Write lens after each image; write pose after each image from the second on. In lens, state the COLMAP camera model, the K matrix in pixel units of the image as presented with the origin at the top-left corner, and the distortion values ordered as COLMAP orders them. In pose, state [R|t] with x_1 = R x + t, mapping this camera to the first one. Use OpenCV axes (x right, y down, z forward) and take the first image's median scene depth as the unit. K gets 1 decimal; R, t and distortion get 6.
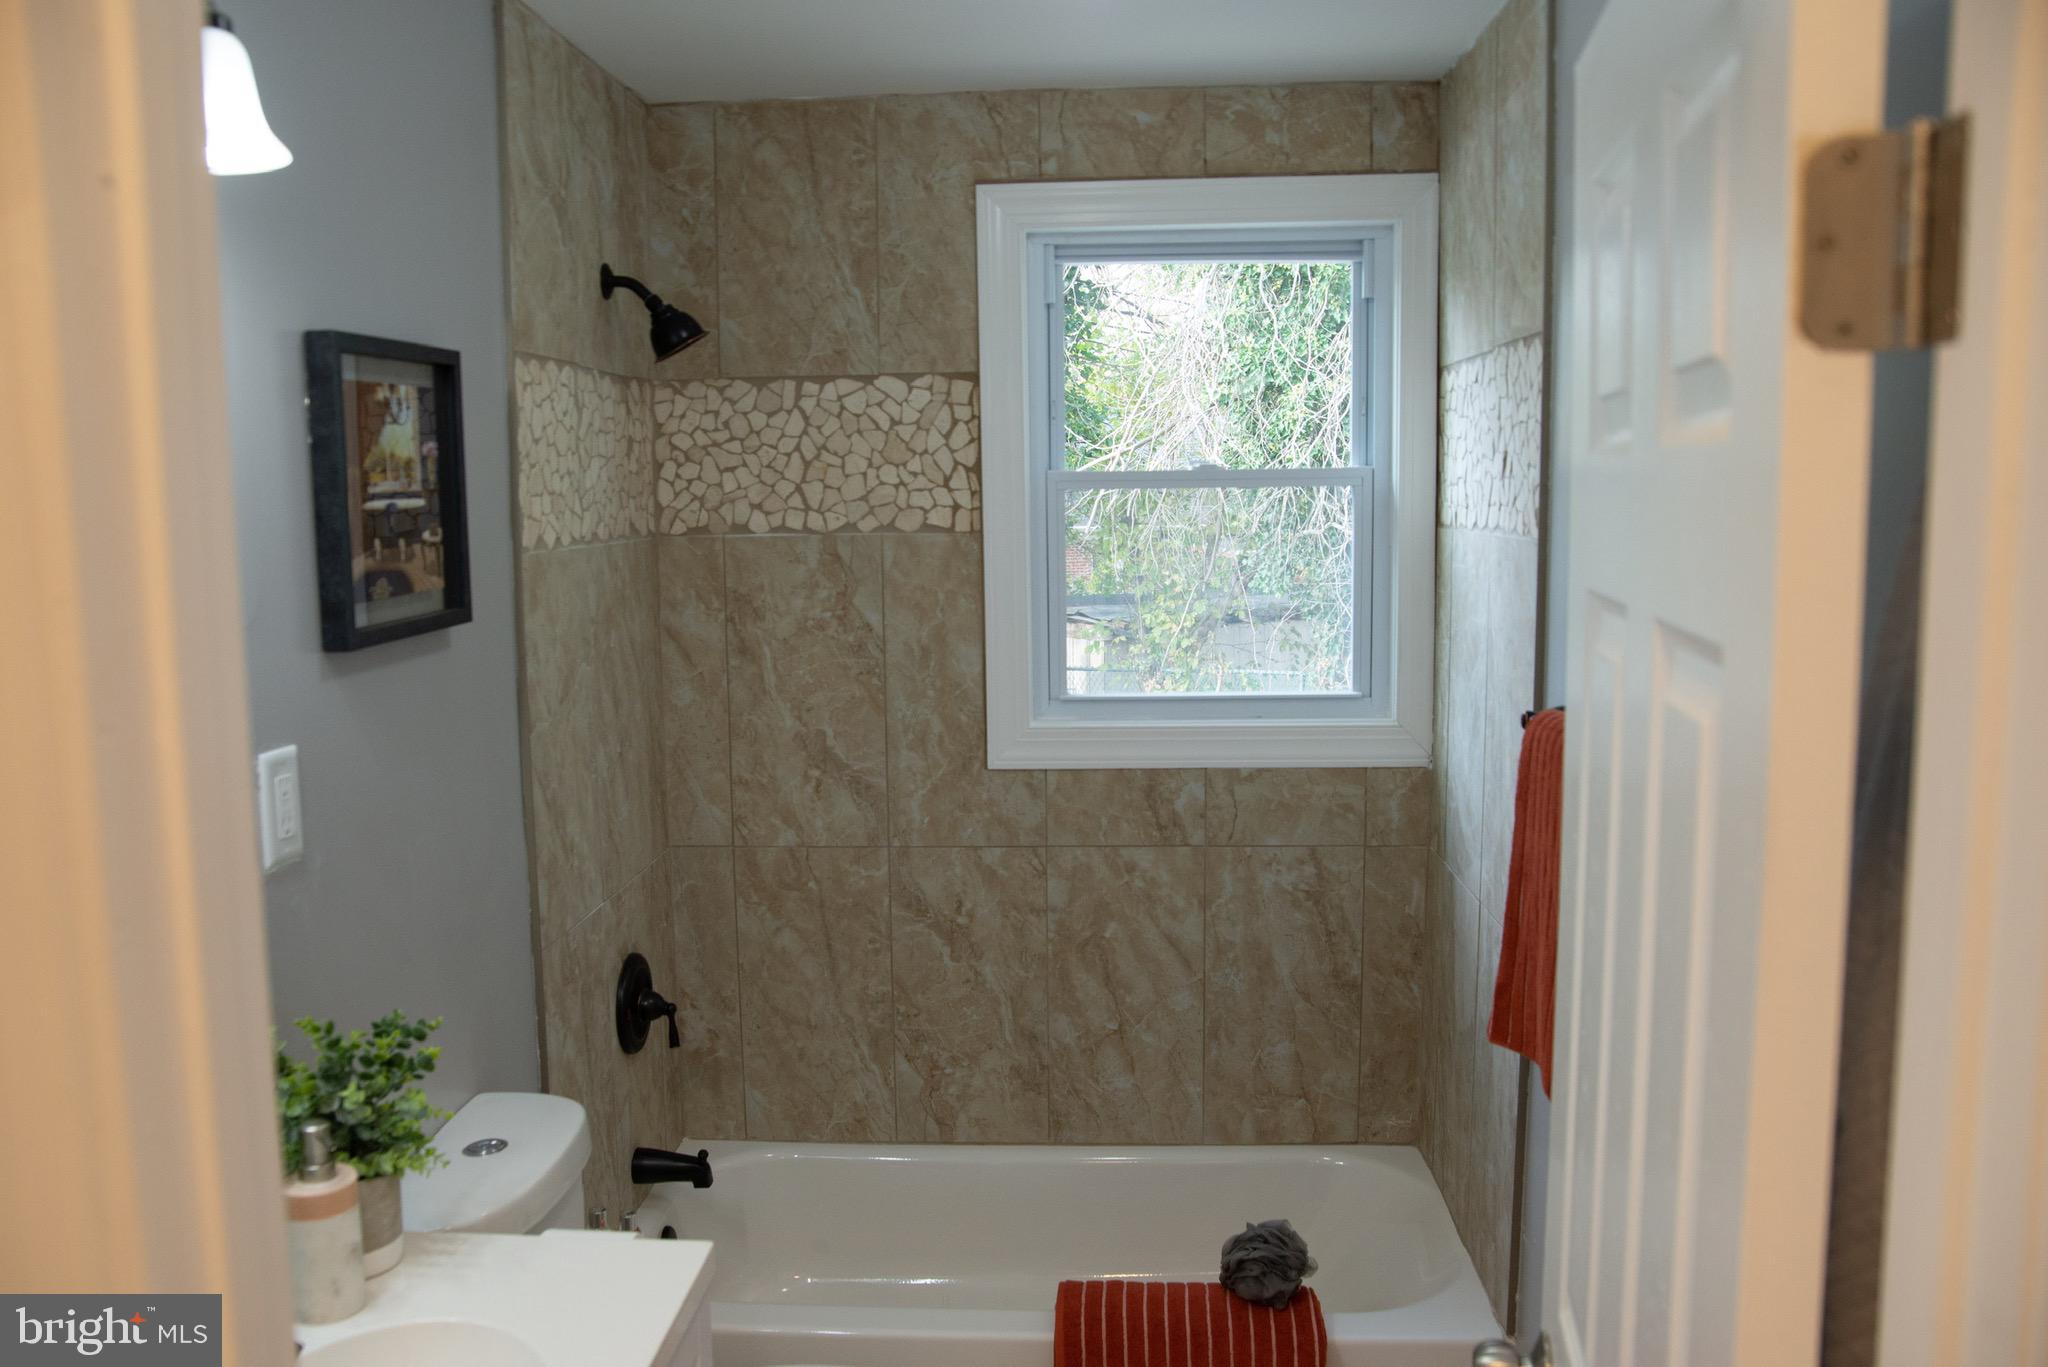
lens RADIAL K [[1640.6, 0, 1004.4], [0, 1640.6, 683.0], [0, 0, 1]] dist [-0.116425, 0.122564]
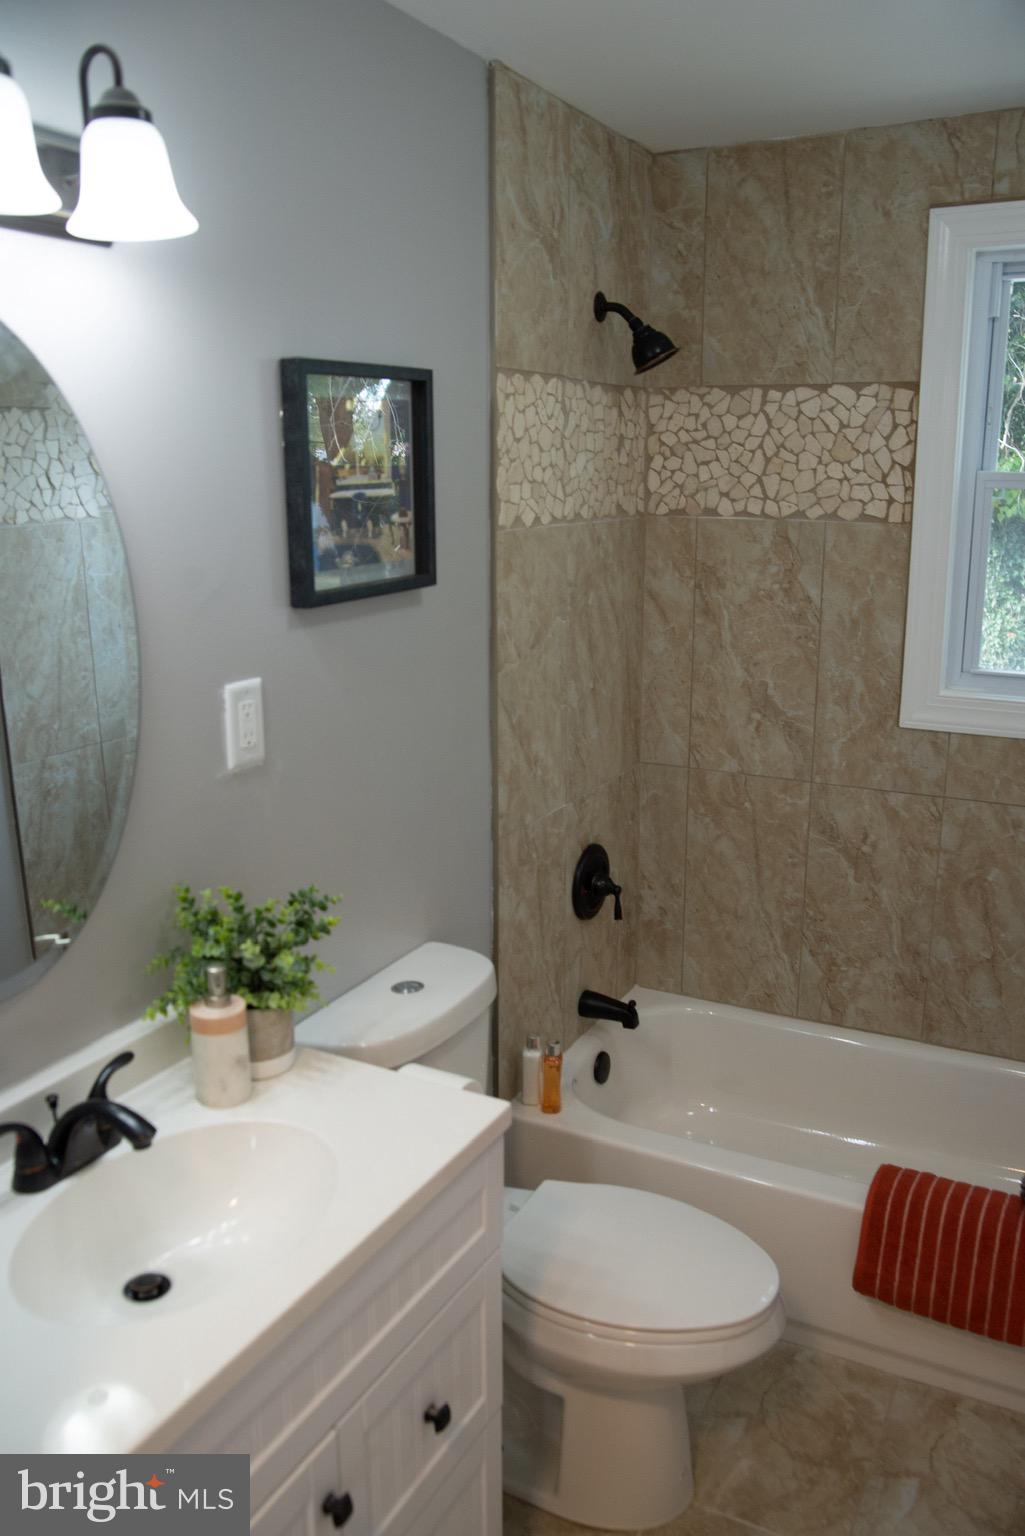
lens RADIAL K [[1230.5, 0, 525.5], [0, 1230.5, 779.3], [0, 0, 1]] dist [-0.116425, 0.122564]
pose [[0.912102, 0.114467, -0.393658, 0.097748], [-0.060249, 0.987230, 0.147469, -0.024263], [0.405511, -0.110789, 0.907351, 0.095126]]
